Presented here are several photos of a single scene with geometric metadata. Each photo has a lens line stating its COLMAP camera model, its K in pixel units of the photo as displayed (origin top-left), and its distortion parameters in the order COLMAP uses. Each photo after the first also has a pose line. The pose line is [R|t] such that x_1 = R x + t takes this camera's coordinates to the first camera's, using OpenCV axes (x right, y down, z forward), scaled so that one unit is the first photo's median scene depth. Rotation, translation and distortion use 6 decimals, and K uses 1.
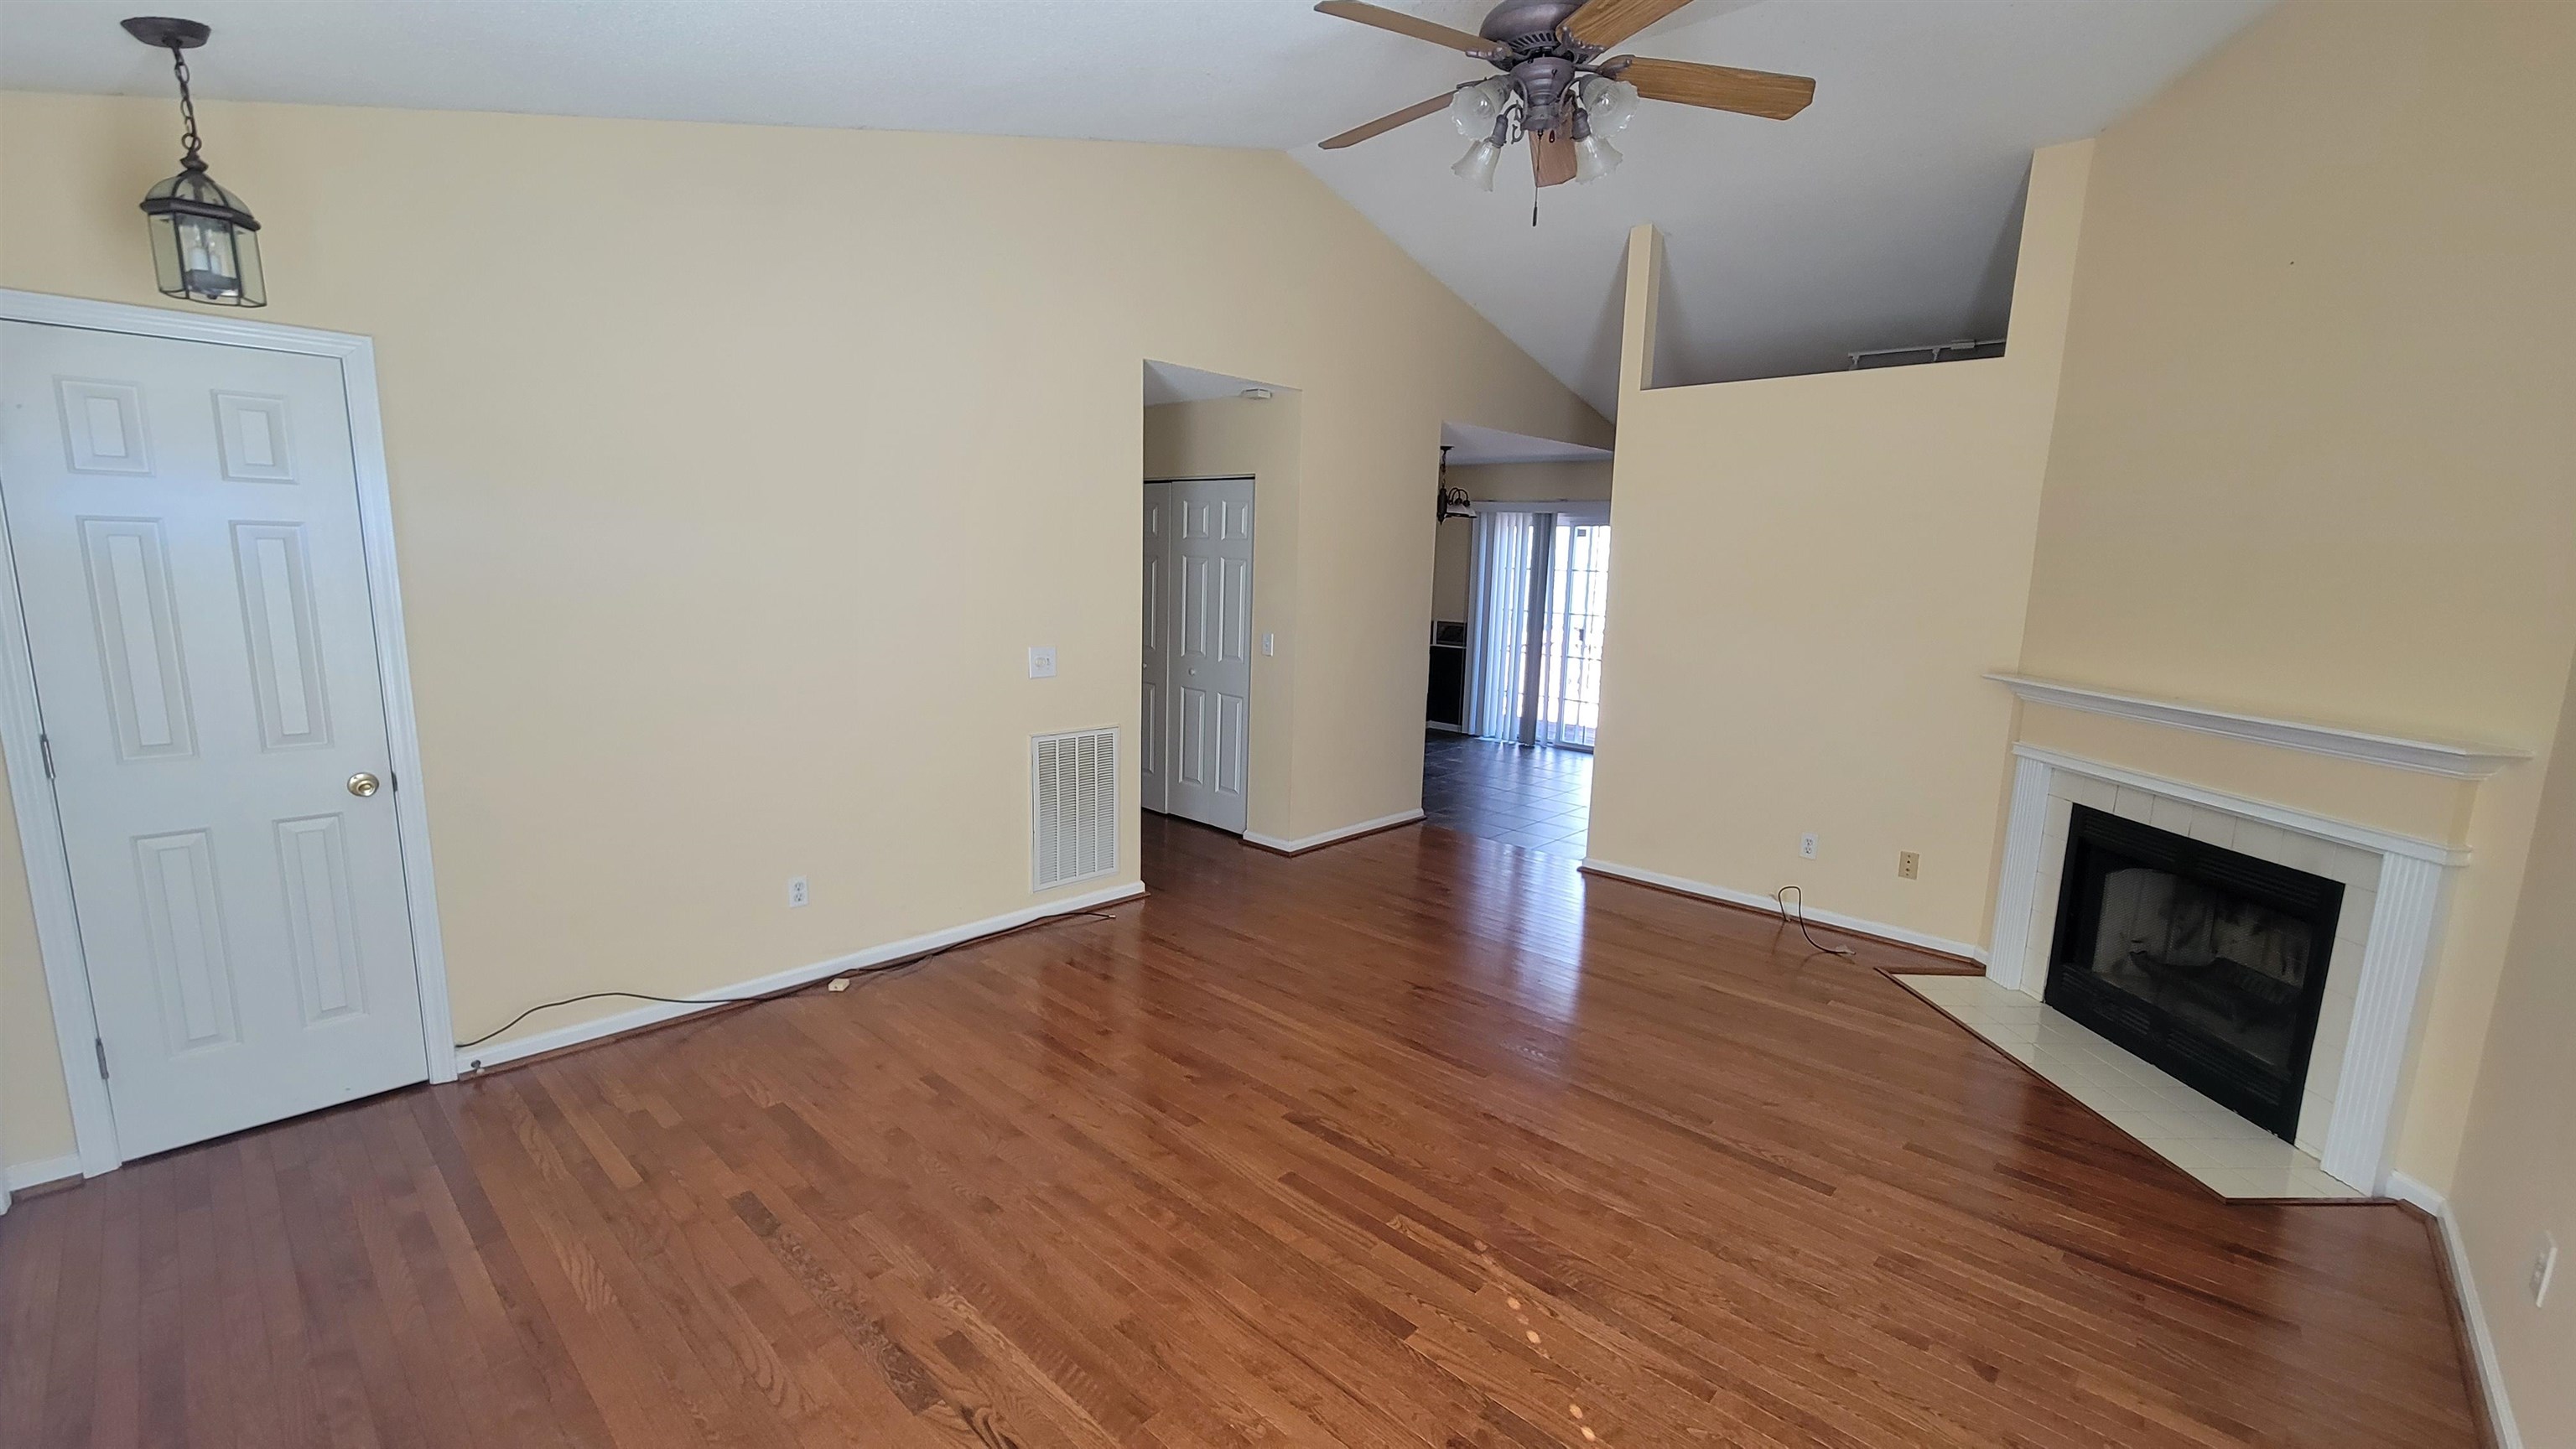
lens RADIAL K [[1029.9, 0, 1288.0], [0, 1029.9, 724.5], [0, 0, 1]] dist [-0.000639, -0.000007]
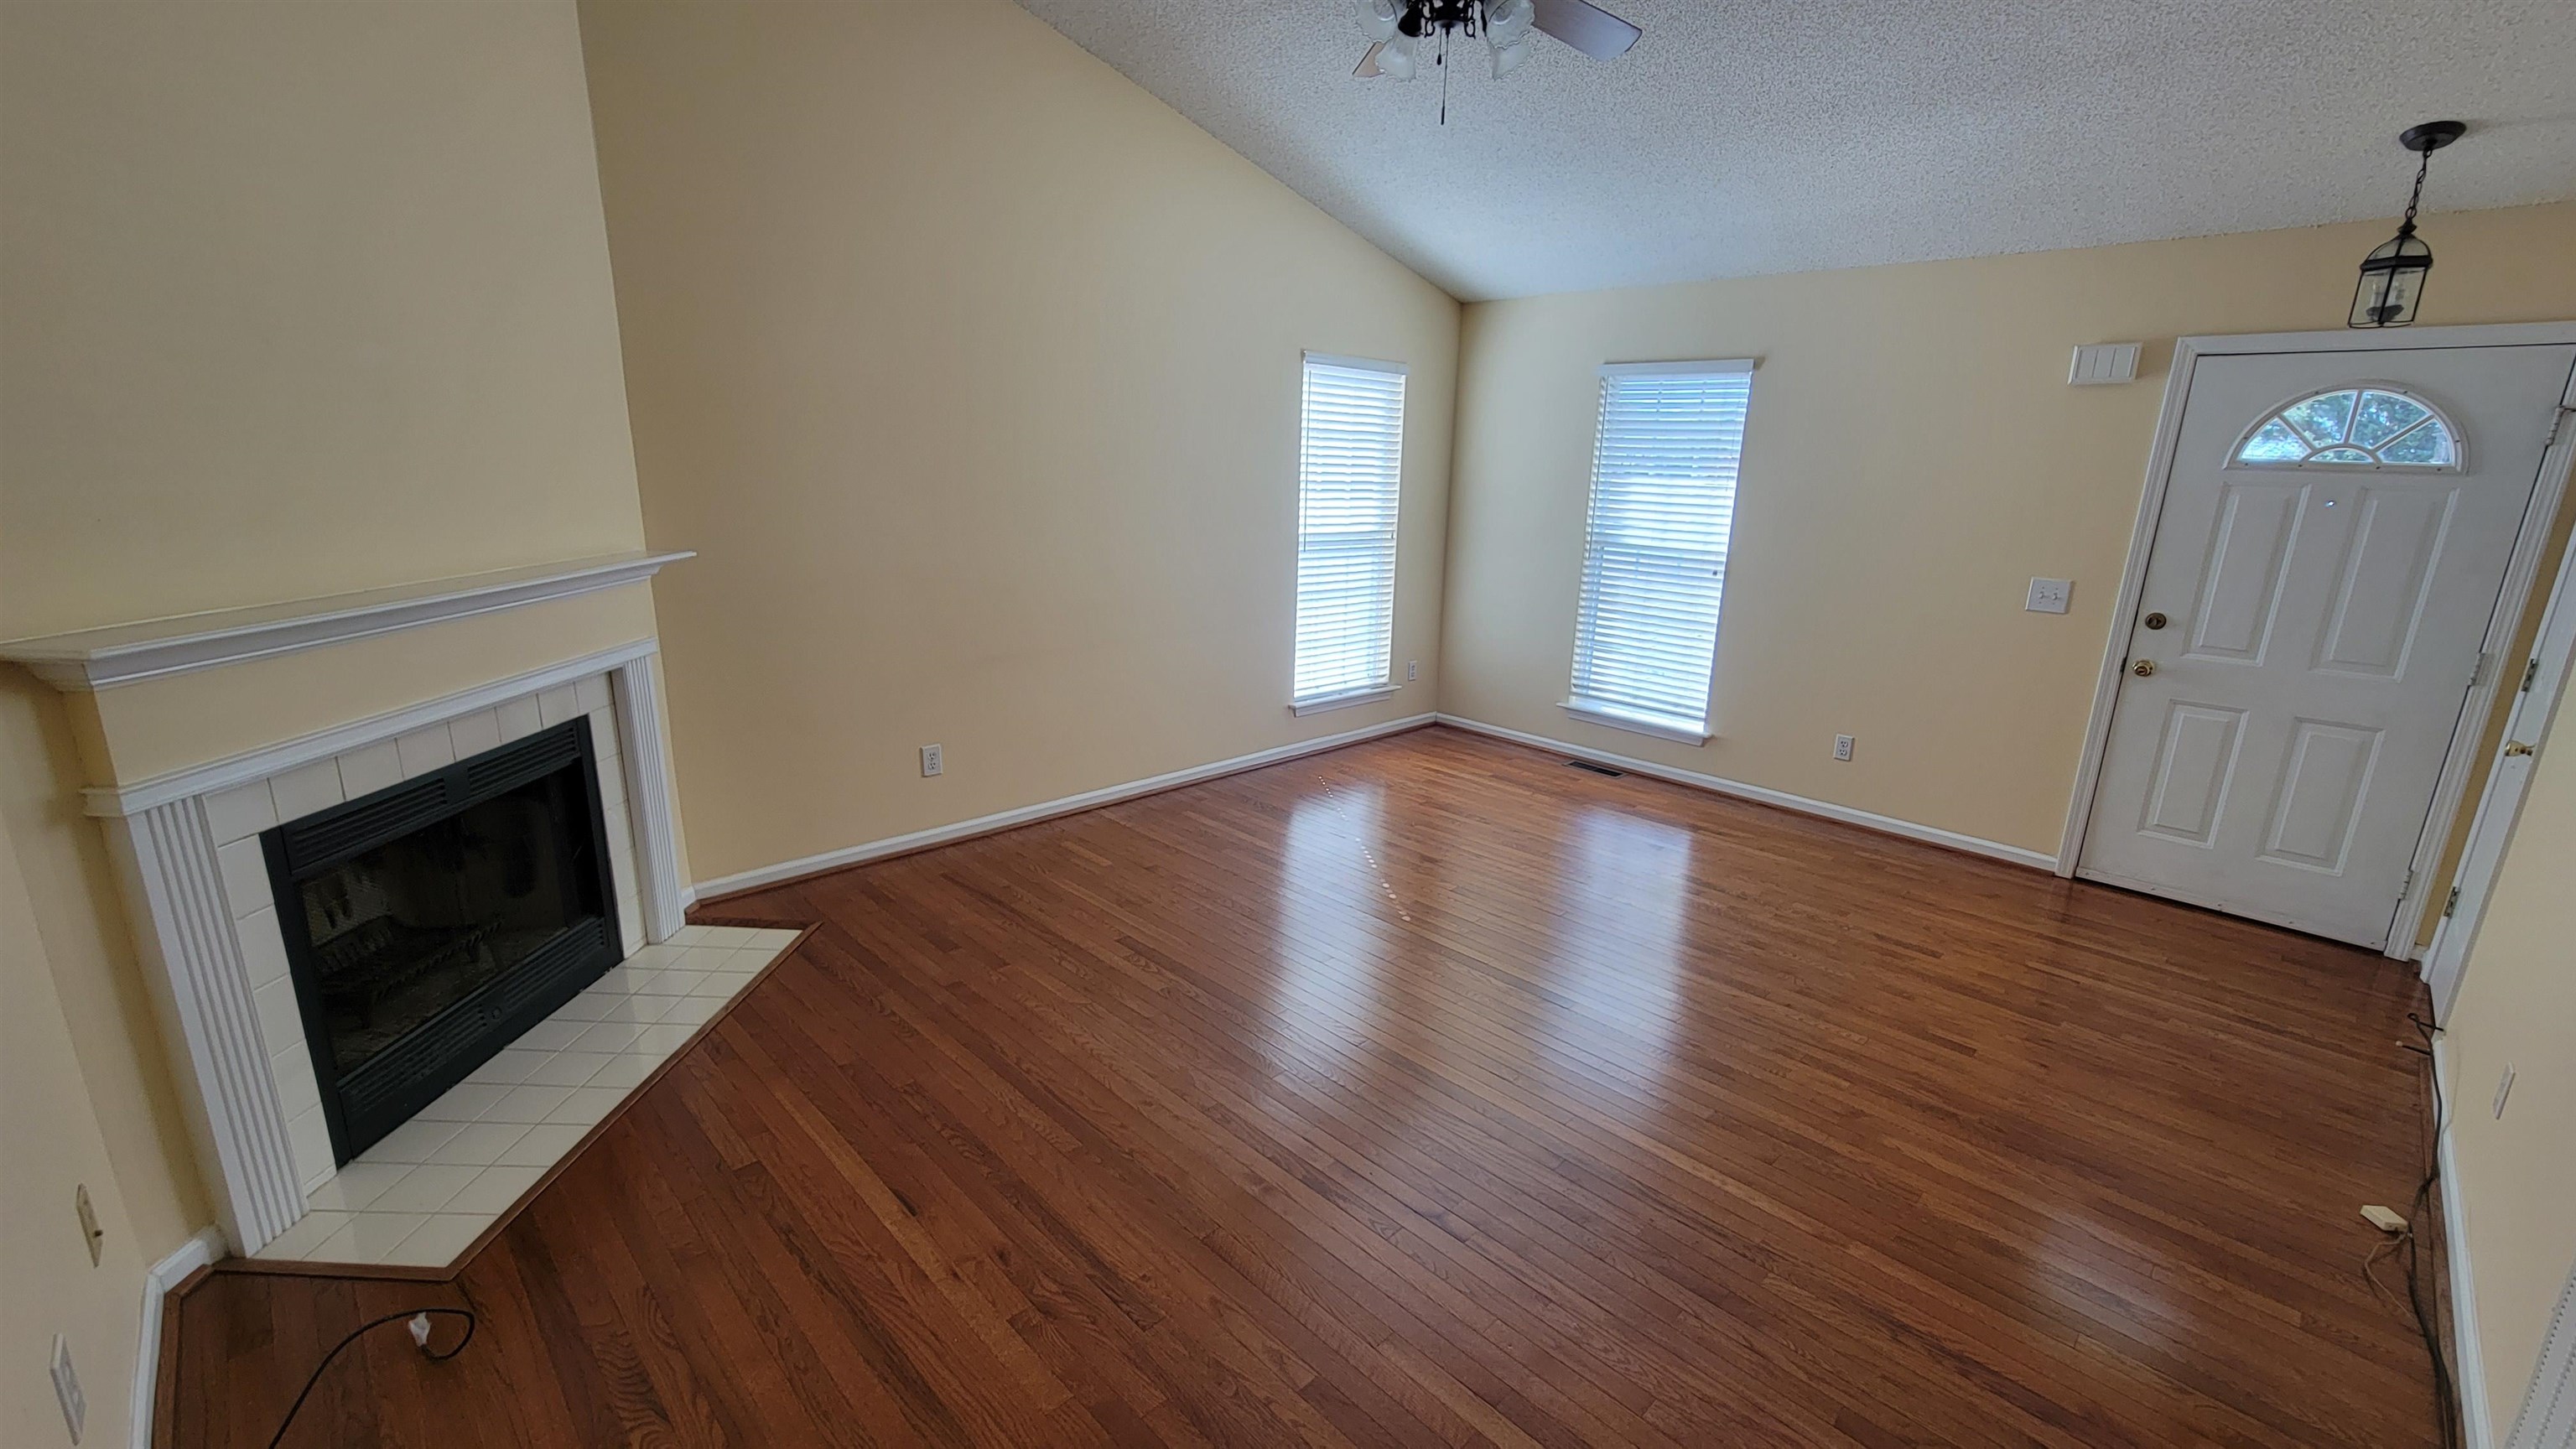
lens RADIAL K [[1029.9, 0, 1288.0], [0, 1029.9, 724.5], [0, 0, 1]] dist [-0.000639, -0.000007]
pose [[-0.997315, -0.068886, 0.024841, 0.098247], [-0.052908, 0.912365, 0.405944, -0.101962], [-0.050628, 0.403540, -0.913560, 0.653083]]
